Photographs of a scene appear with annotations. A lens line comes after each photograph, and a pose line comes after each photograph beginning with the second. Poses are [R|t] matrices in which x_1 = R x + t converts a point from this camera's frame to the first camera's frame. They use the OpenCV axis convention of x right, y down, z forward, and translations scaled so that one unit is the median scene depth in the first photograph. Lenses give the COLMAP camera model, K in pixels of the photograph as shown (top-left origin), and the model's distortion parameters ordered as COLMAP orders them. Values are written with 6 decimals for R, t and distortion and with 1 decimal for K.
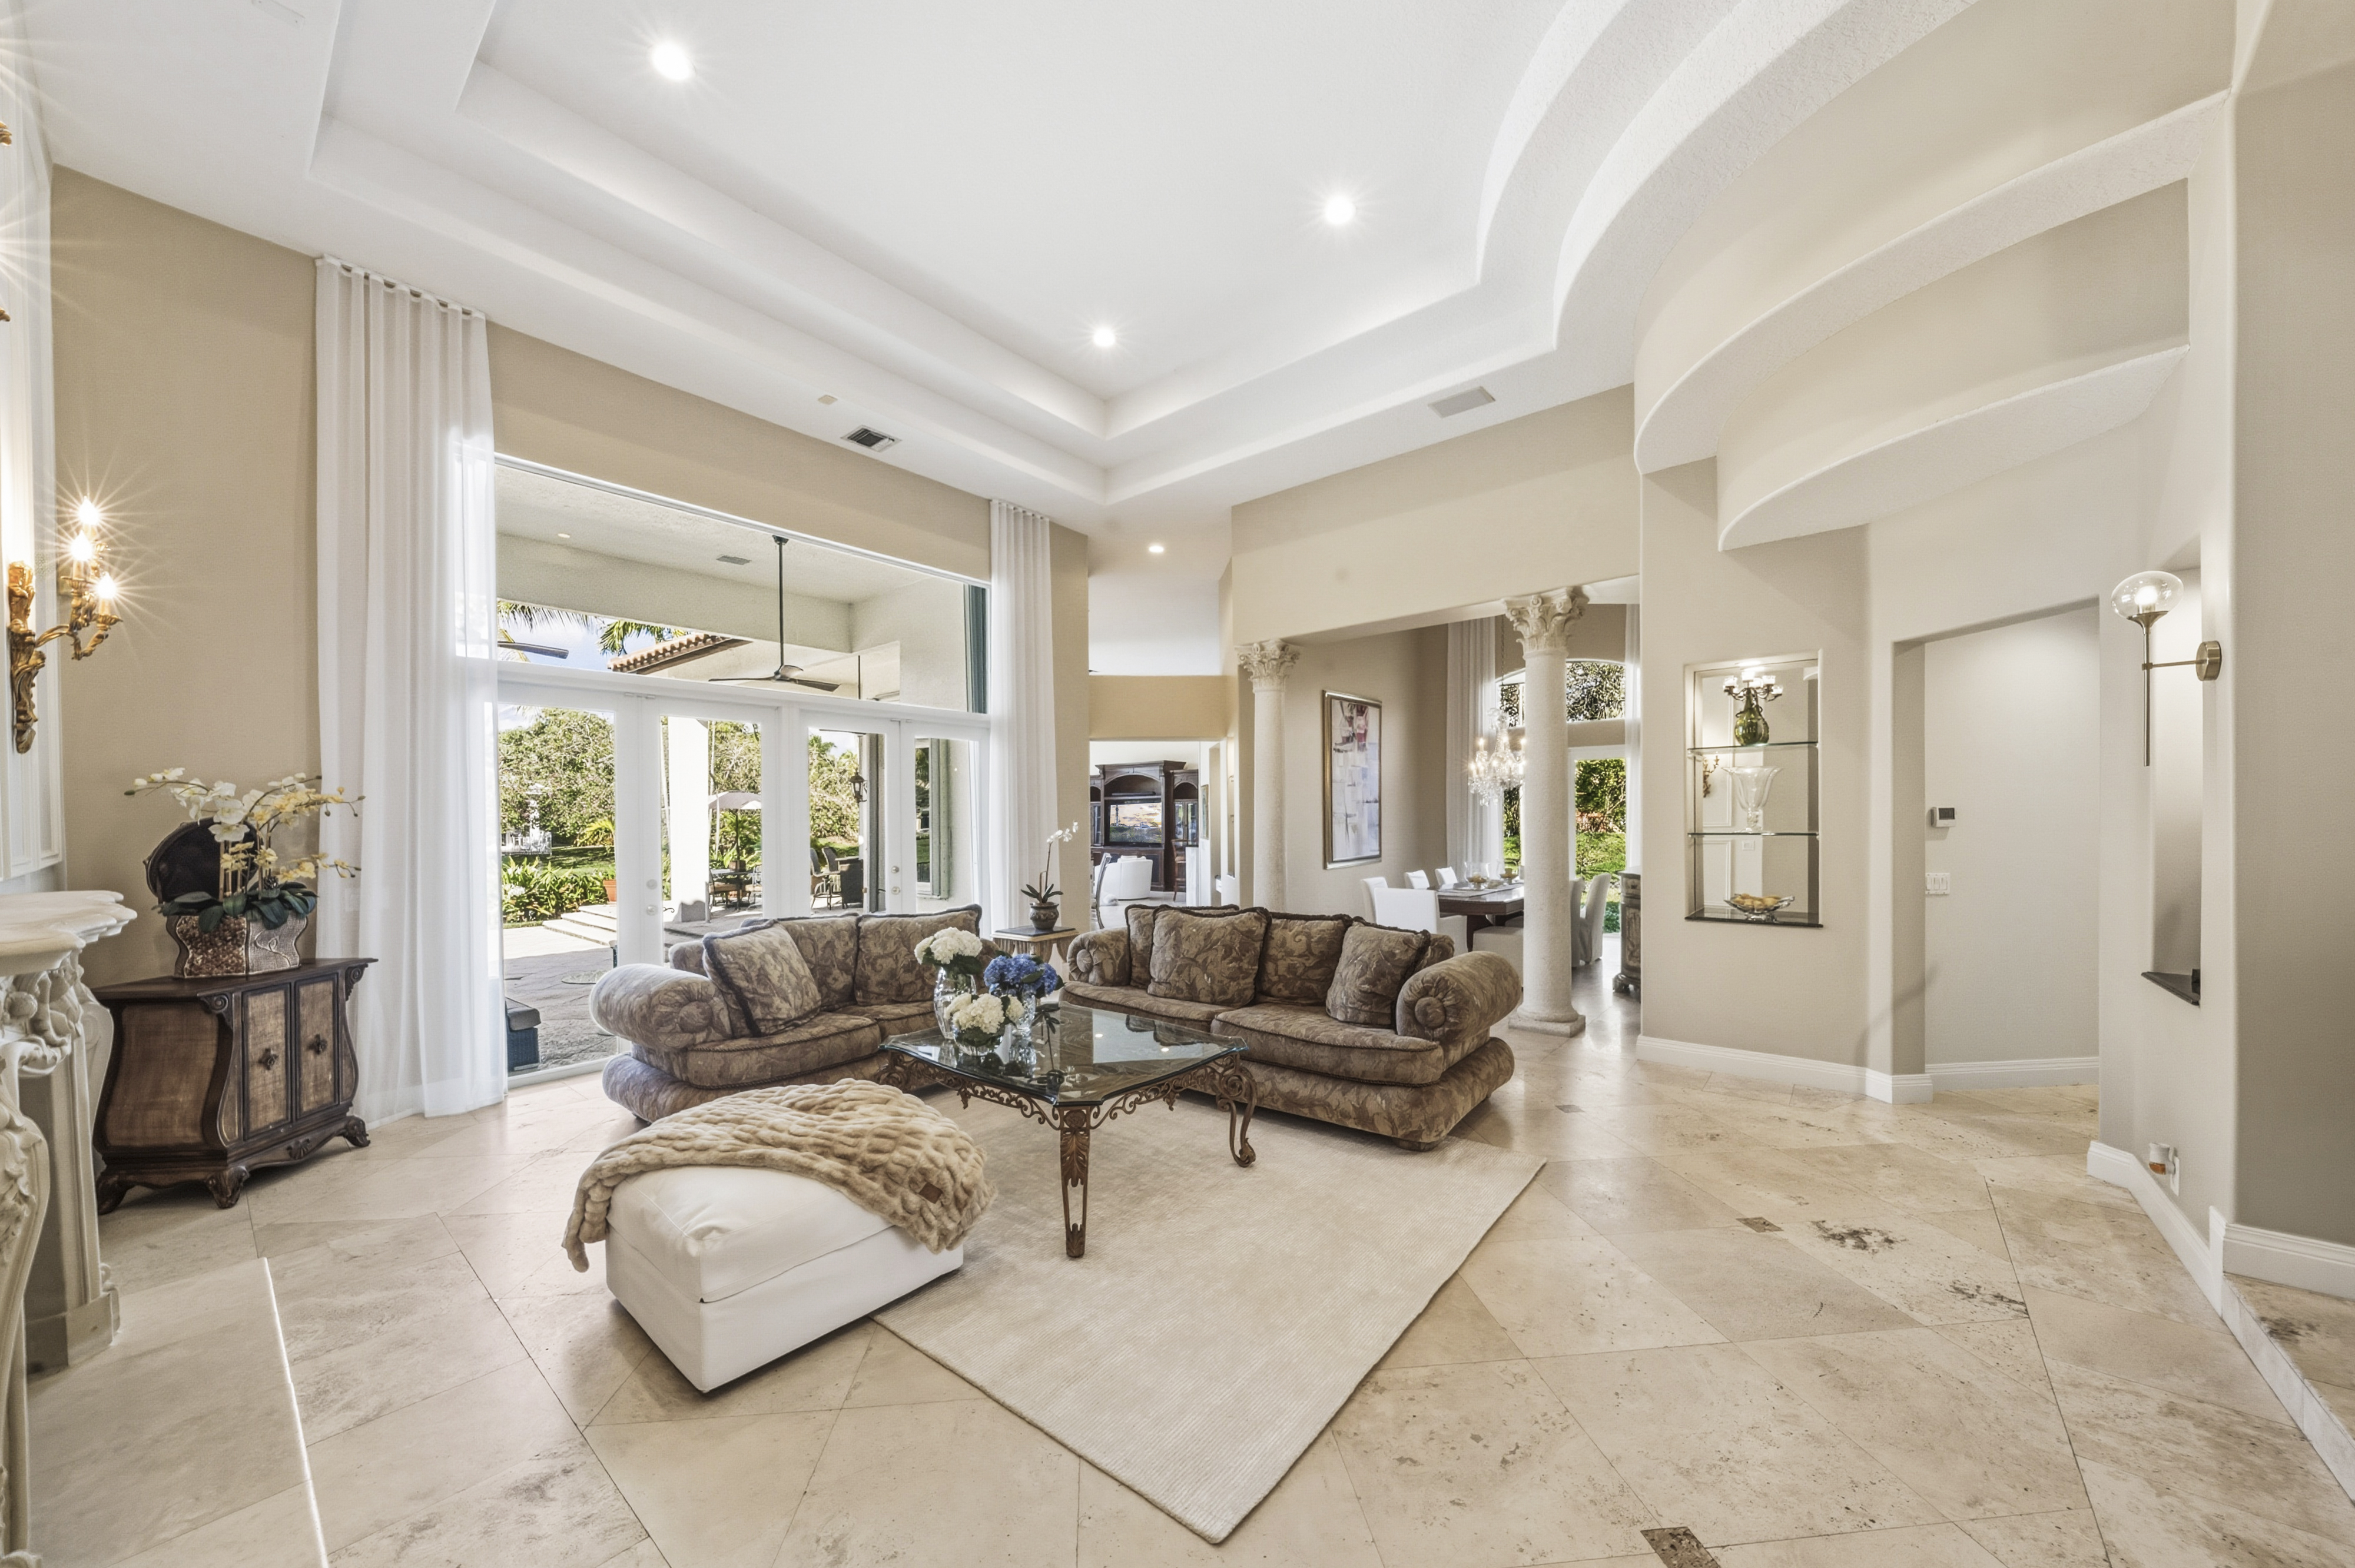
lens RADIAL K [[814.9, 0, 1191.1], [0, 814.9, 824.8], [0, 0, 1]] dist [-0.002569, 0.000121]
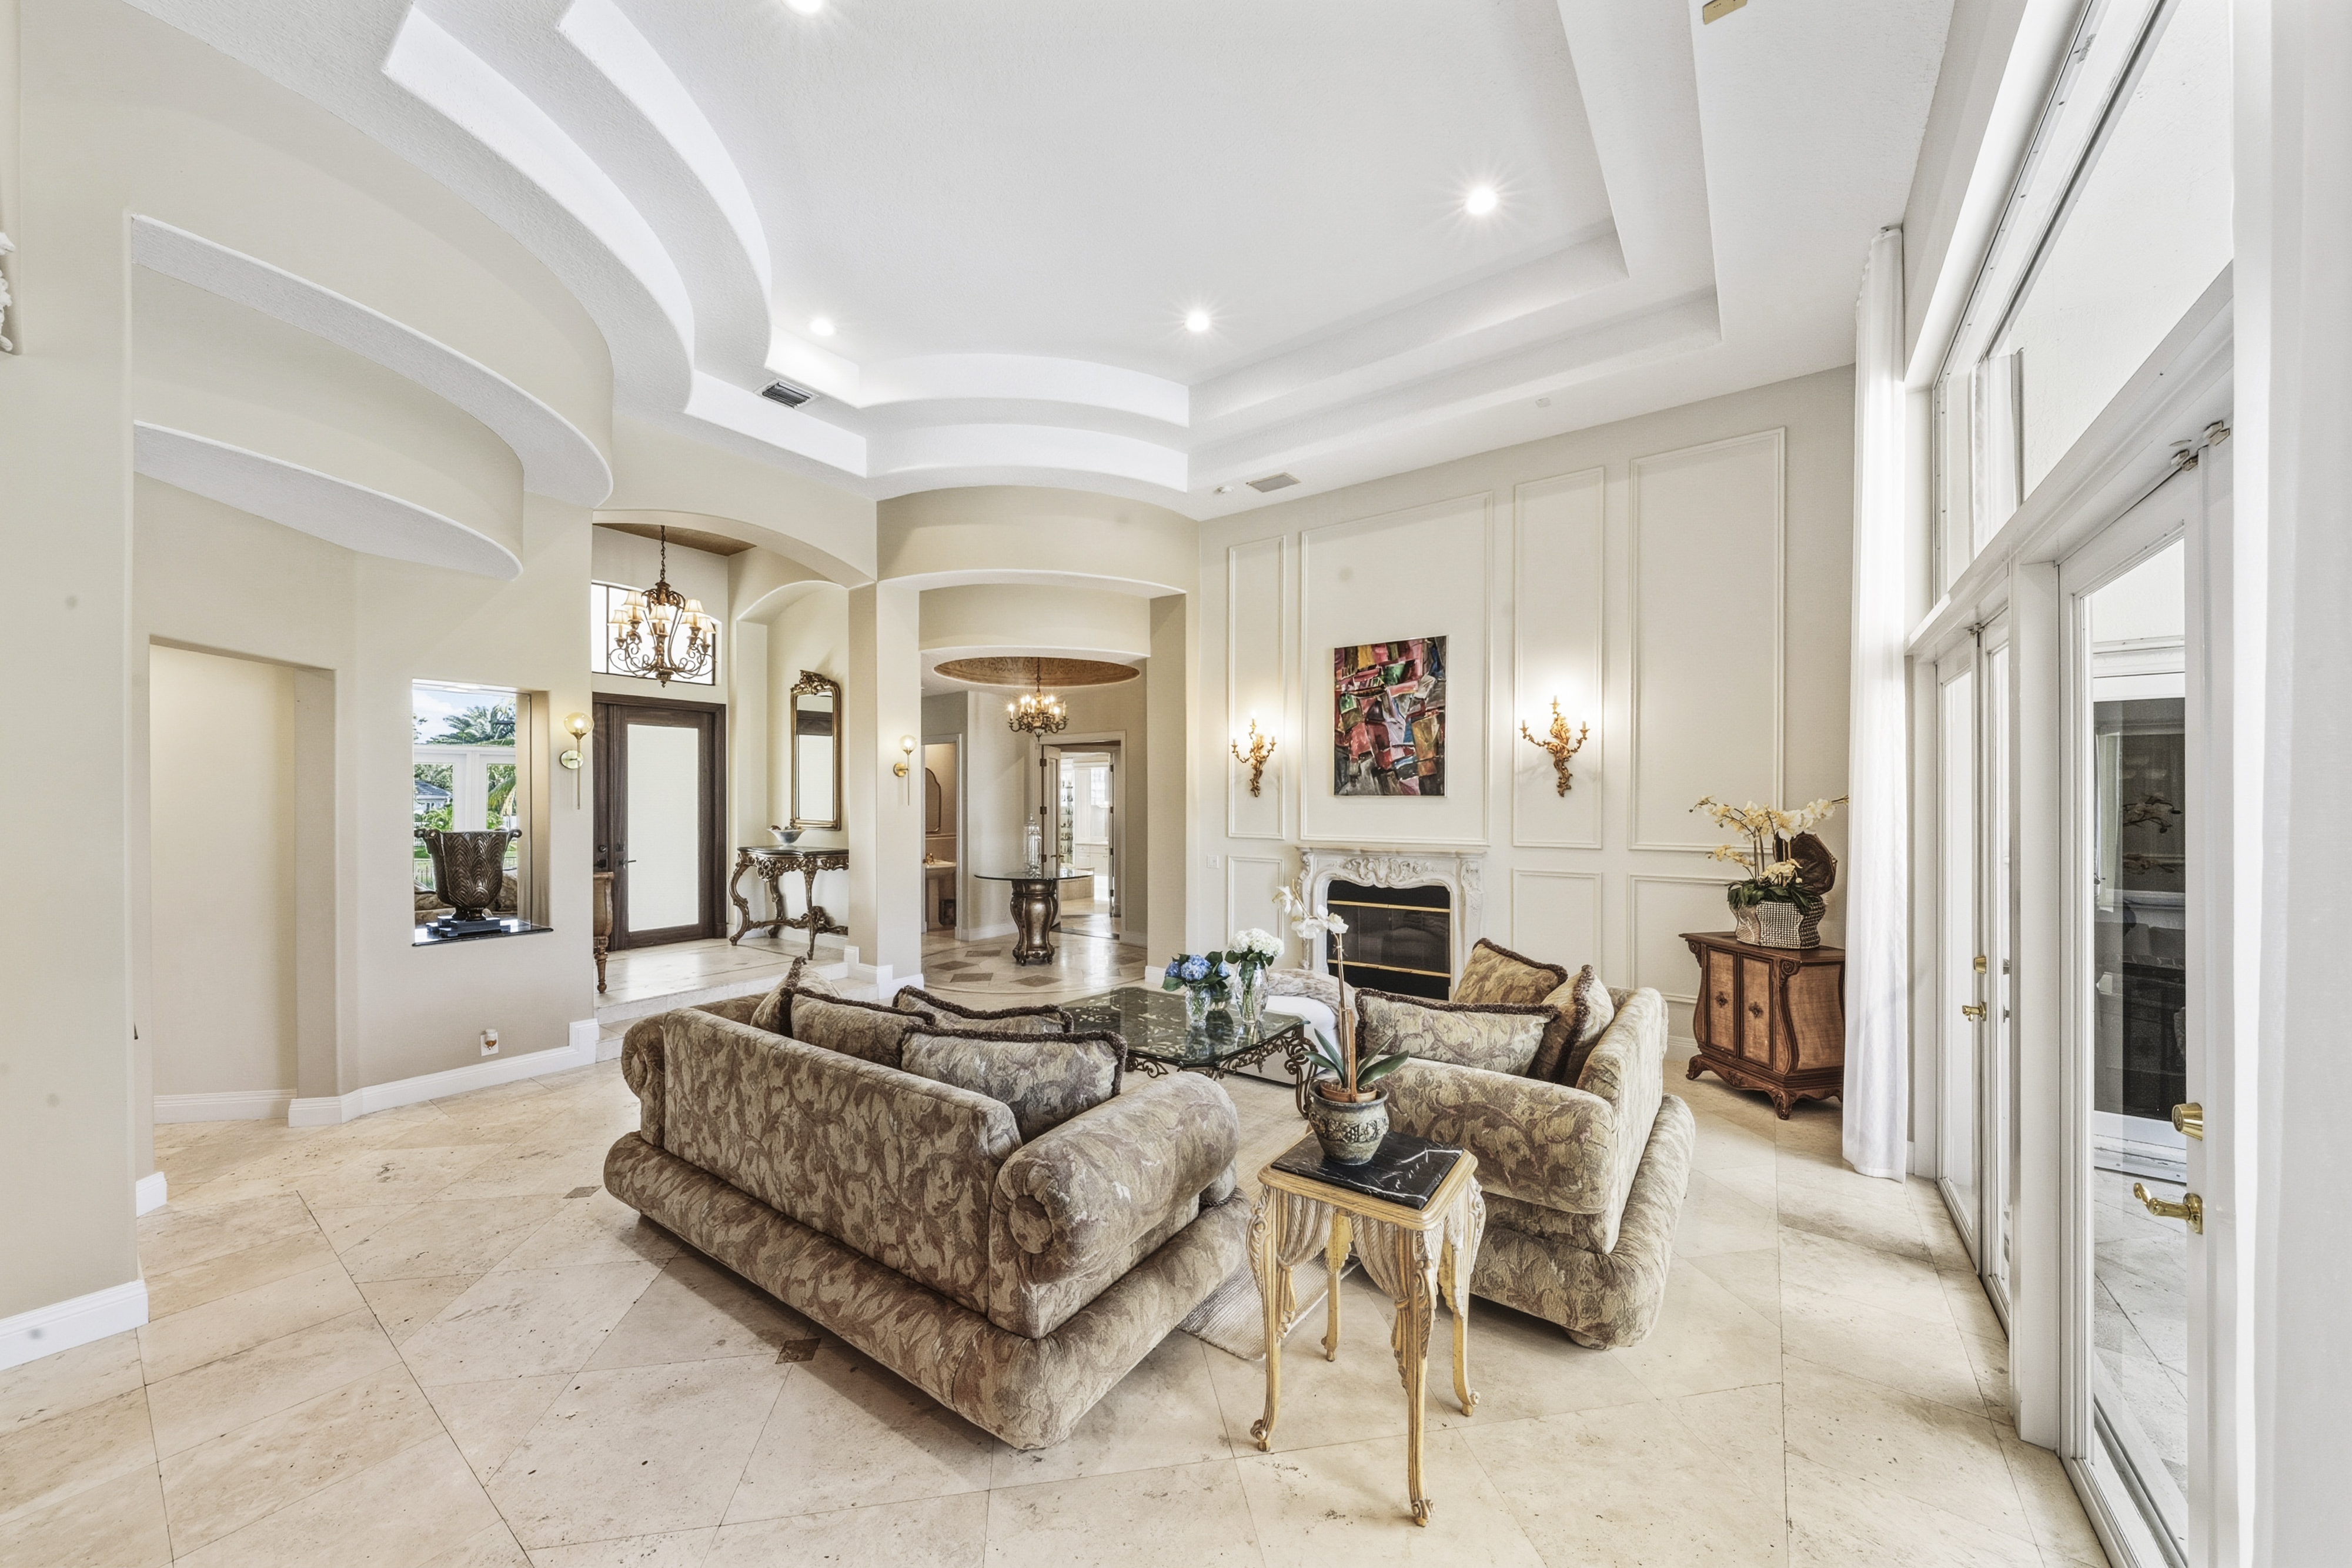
lens RADIAL K [[813.9, 0, 1173.1], [0, 813.9, 803.0], [0, 0, 1]] dist [-0.002569, 0.000121]
pose [[-0.998465, 0.008048, -0.054790, -0.100502], [0.007531, 0.999925, 0.009633, -0.061791], [0.054863, 0.009206, -0.998451, 2.013822]]
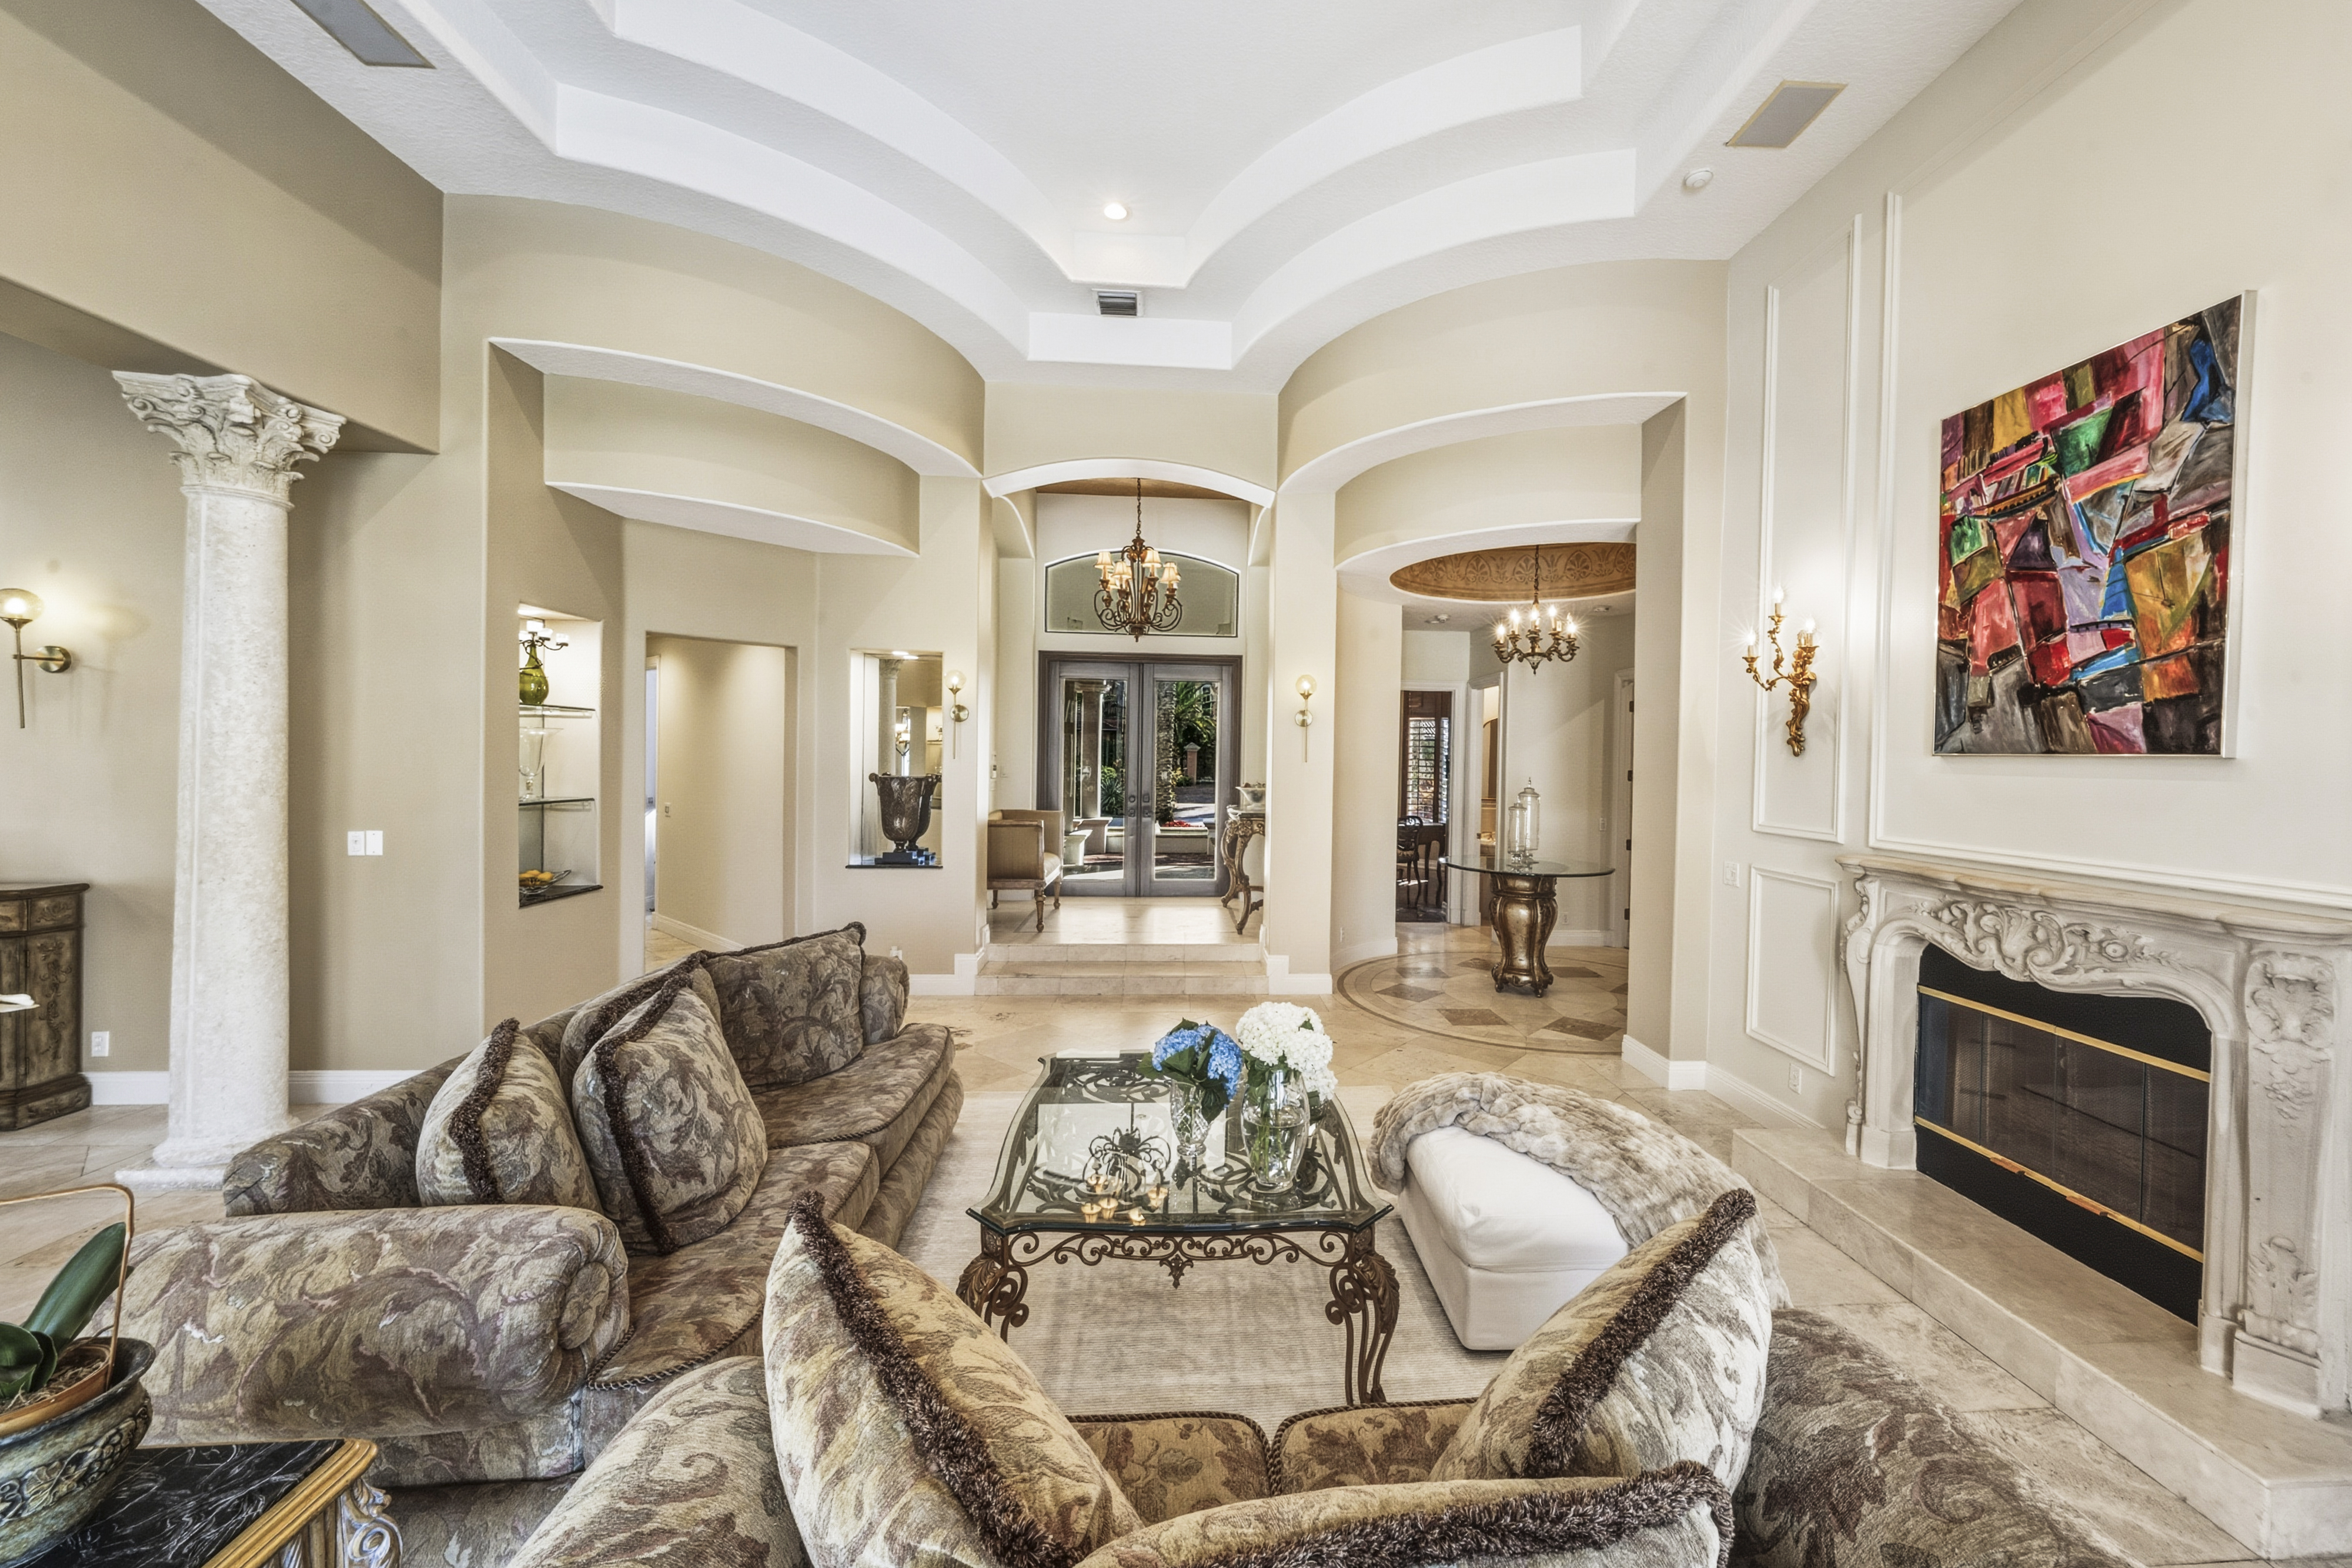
lens RADIAL K [[900.7, 0, 1229.2], [0, 900.7, 773.0], [0, 0, 1]] dist [-0.007448, -0.000098]
pose [[-0.684033, -0.015516, 0.729286, -0.691782], [-0.005255, 0.999853, 0.016344, -0.050418], [-0.729432, 0.007348, -0.684014, 1.378323]]
